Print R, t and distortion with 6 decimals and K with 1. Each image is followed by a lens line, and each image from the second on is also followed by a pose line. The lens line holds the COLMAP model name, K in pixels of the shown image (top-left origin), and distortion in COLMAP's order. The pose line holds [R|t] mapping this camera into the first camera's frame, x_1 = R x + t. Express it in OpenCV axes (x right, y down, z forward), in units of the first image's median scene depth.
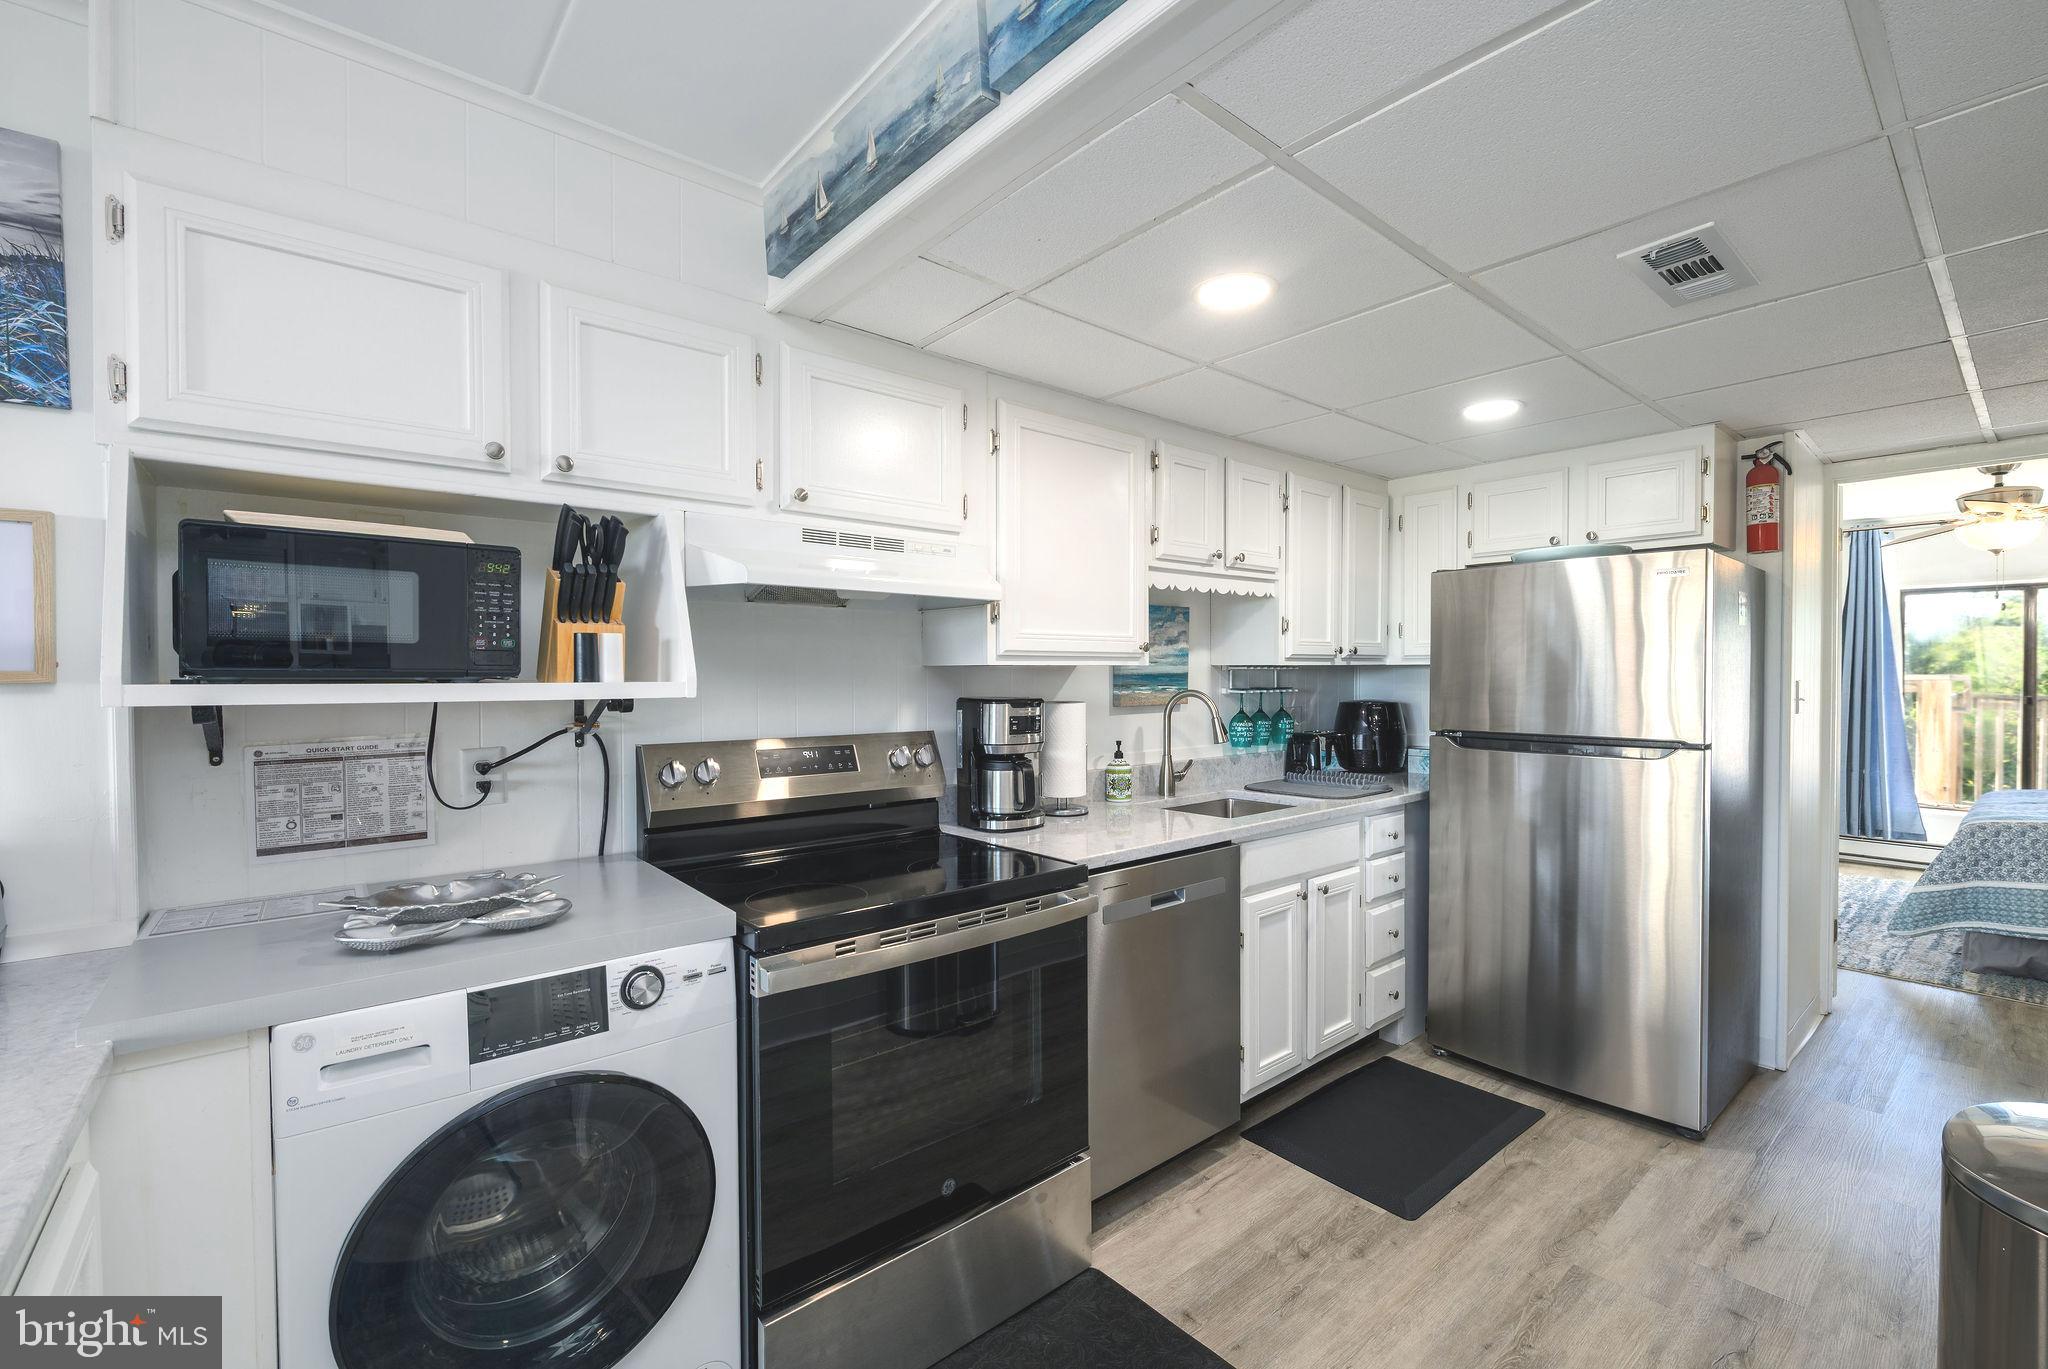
lens RADIAL K [[877.3, 0, 1021.8], [0, 877.3, 681.3], [0, 0, 1]] dist [-0.000965, 0.000178]
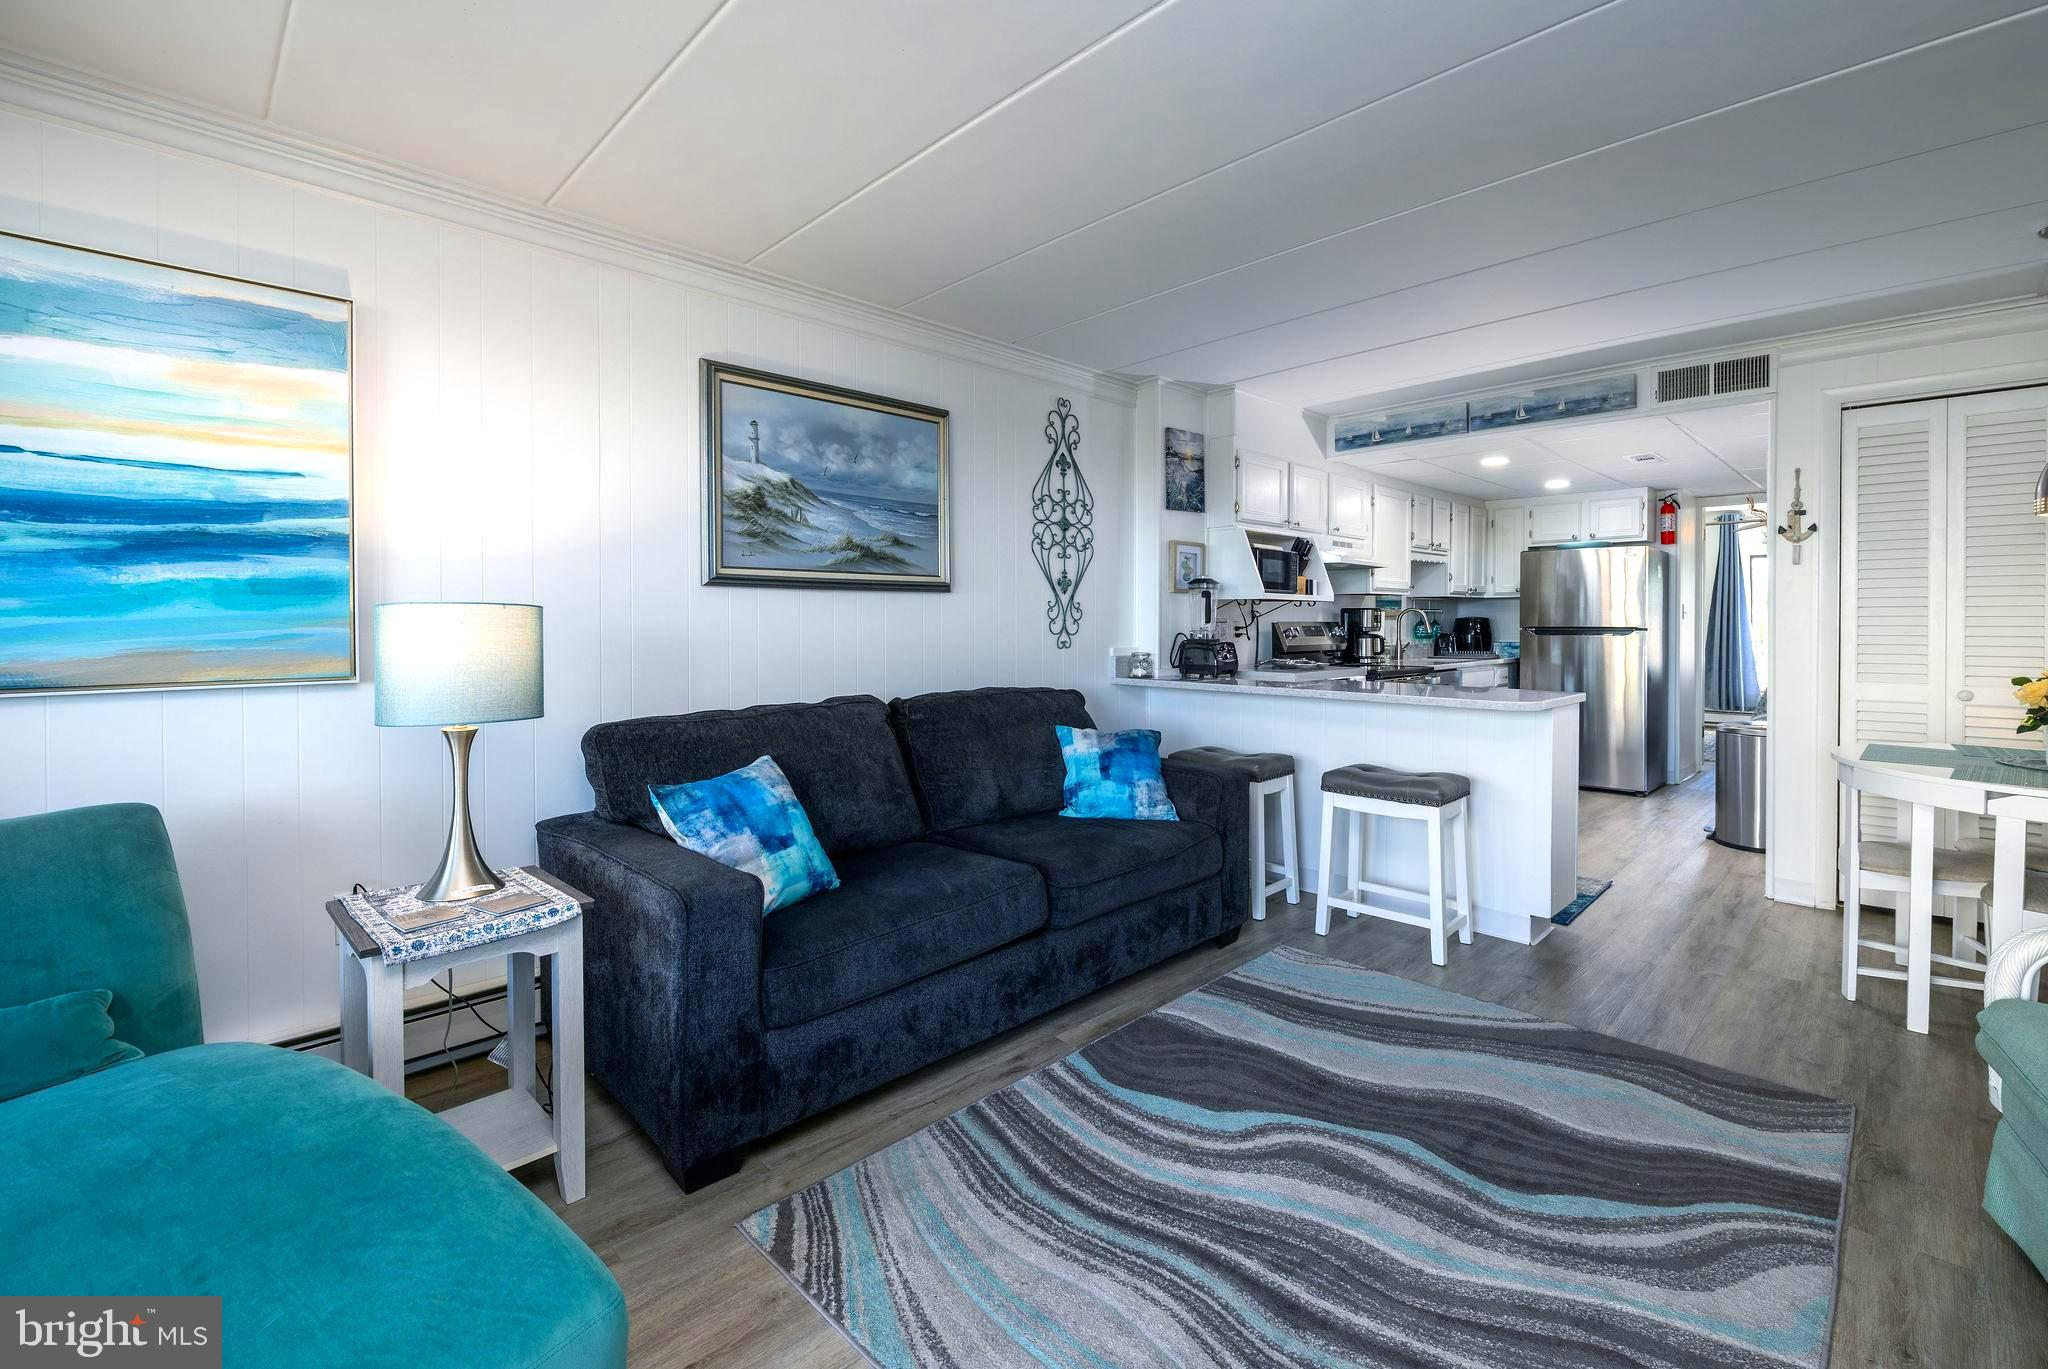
lens RADIAL K [[877.3, 0, 1060.0], [0, 877.3, 630.3], [0, 0, 1]] dist [-0.000965, 0.000178]
pose [[0.995652, -0.003916, 0.093073, -0.889613], [0.004038, 0.999991, -0.001119, 0.066395], [-0.093068, 0.001490, 0.995659, -1.061139]]
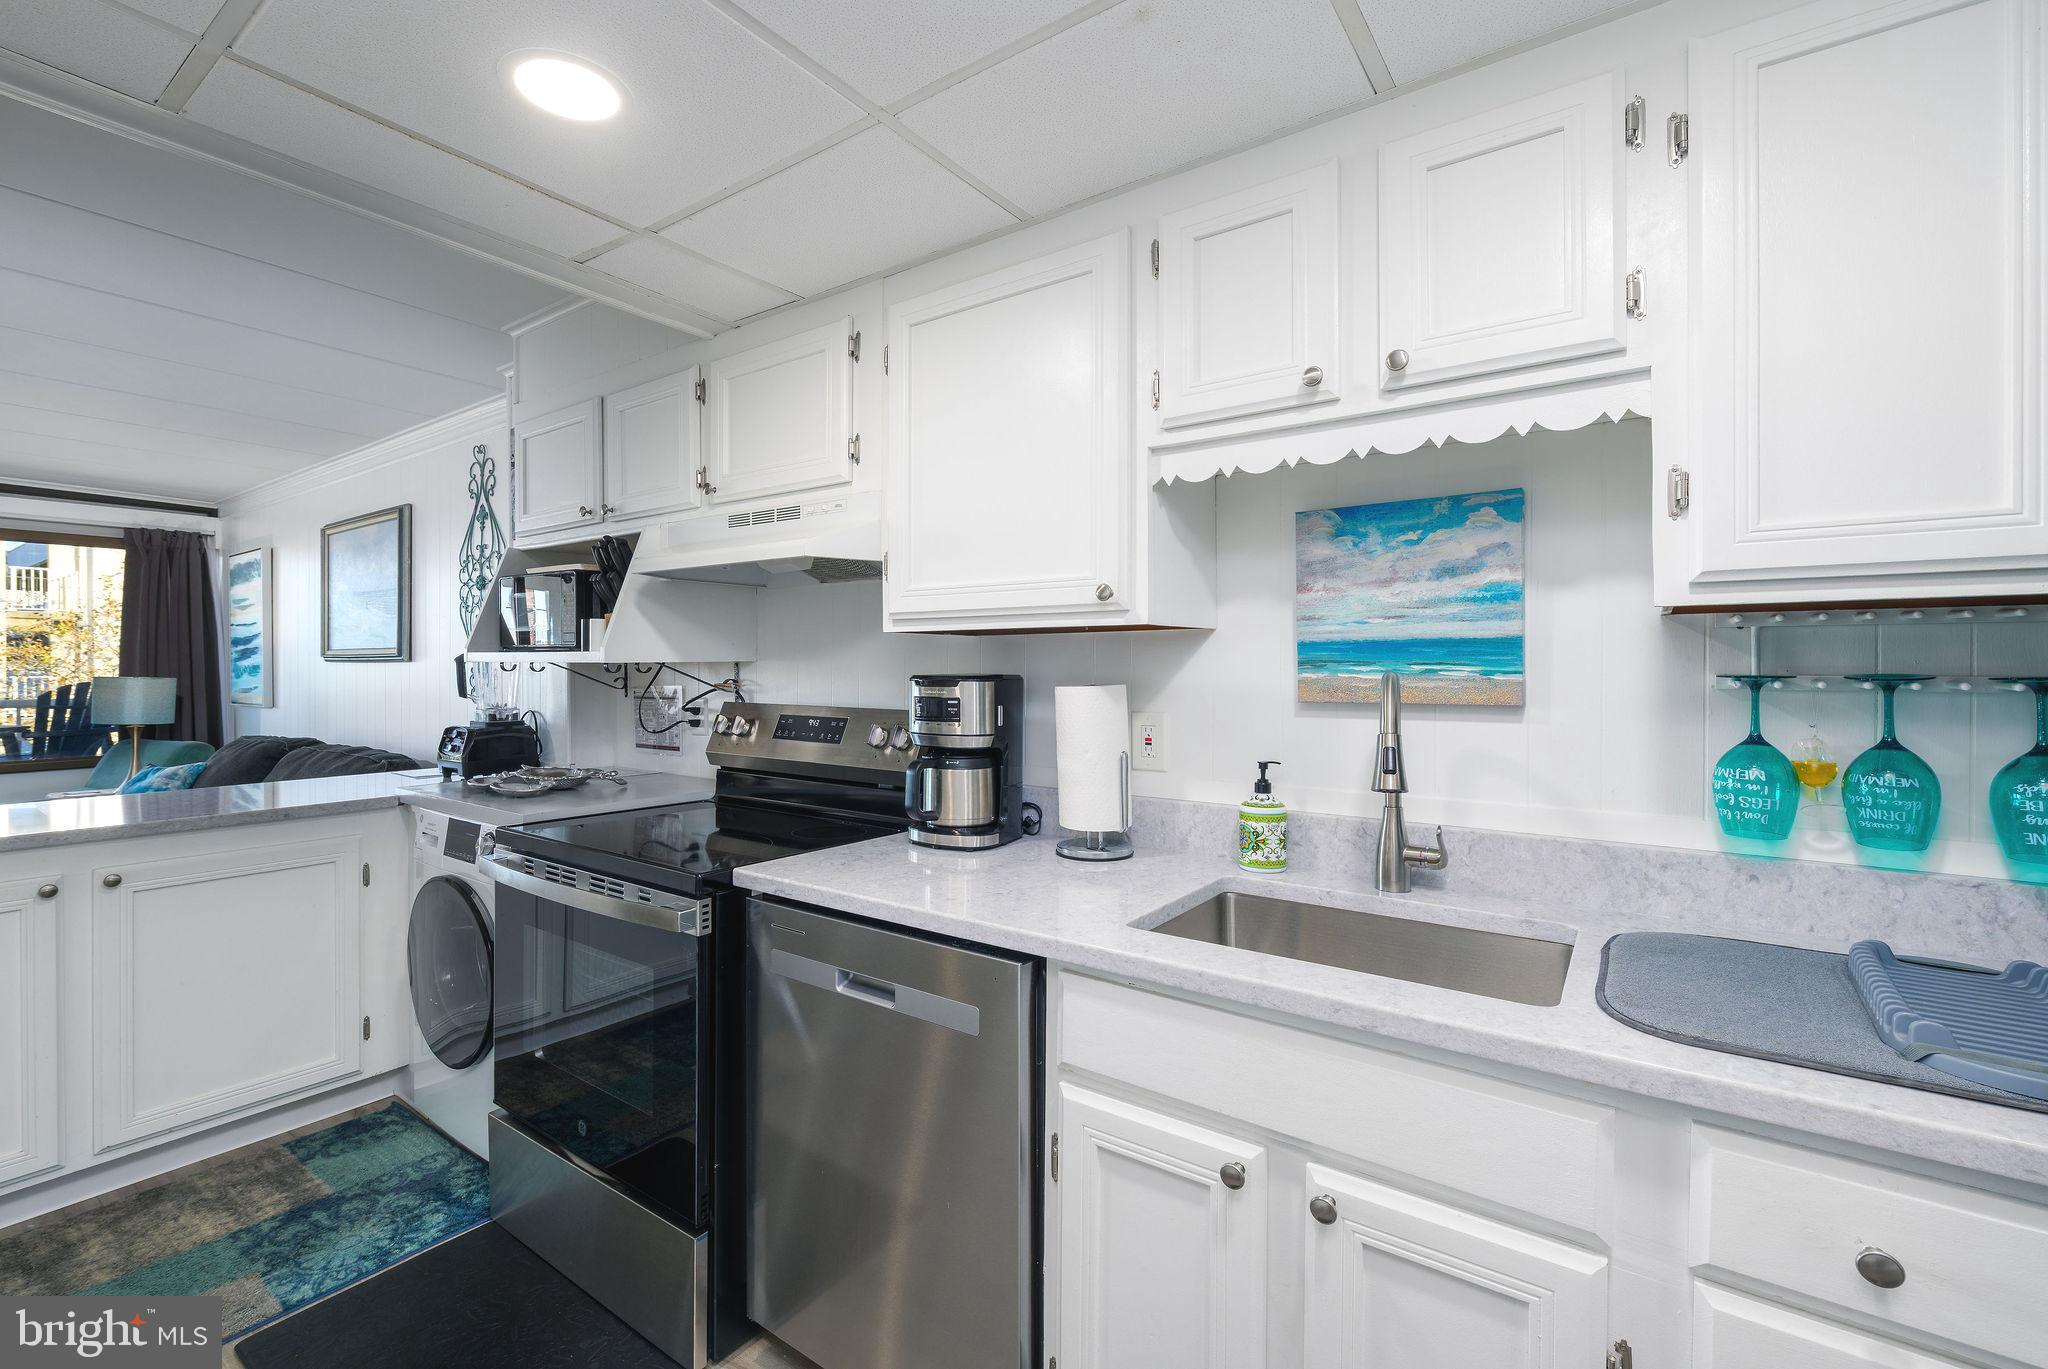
lens RADIAL K [[877.3, 0, 1031.4], [0, 877.3, 669.2], [0, 0, 1]] dist [-0.000965, 0.000178]
pose [[0.248090, 0.005291, -0.968723, 0.627155], [-0.011522, 0.999930, 0.002511, 0.009654], [0.968669, 0.010539, 0.248133, 0.734516]]
